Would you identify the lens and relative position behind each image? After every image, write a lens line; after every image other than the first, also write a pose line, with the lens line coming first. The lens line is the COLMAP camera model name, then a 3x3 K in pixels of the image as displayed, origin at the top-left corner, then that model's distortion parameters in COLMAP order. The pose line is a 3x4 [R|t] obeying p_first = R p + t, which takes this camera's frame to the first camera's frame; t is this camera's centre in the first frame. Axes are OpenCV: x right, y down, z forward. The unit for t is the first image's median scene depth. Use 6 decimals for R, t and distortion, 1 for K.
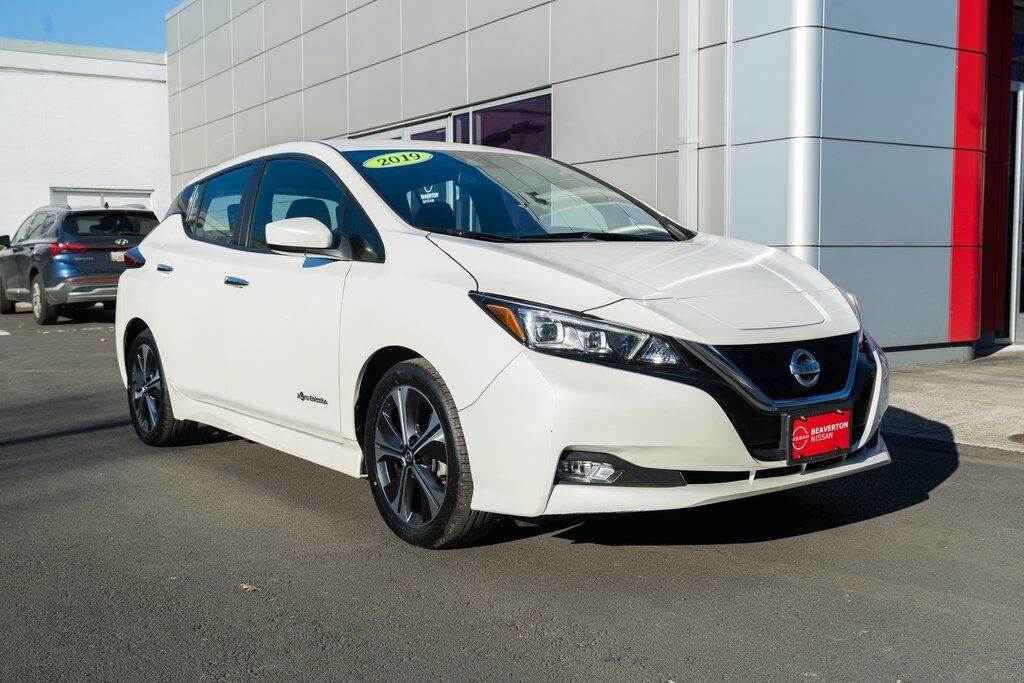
lens RADIAL K [[1072.4, 0, 512.0], [0, 1072.4, 341.5], [0, 0, 1]] dist [0.014552, 0.004977]
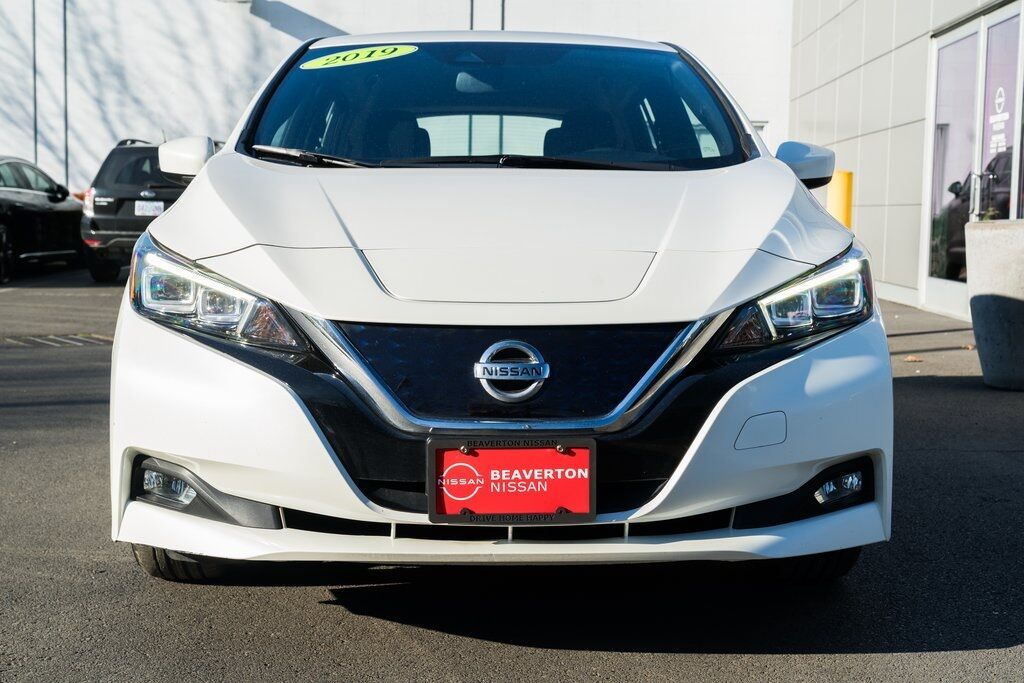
lens RADIAL K [[1490.9, 0, 512.0], [0, 1490.9, 341.5], [0, 0, 1]] dist [0.017394, 0.028501]
pose [[0.811262, 0.069644, -0.580521, 0.773412], [-0.067718, 0.997391, 0.025021, -0.012261], [0.580749, 0.019013, 0.813861, 0.326944]]
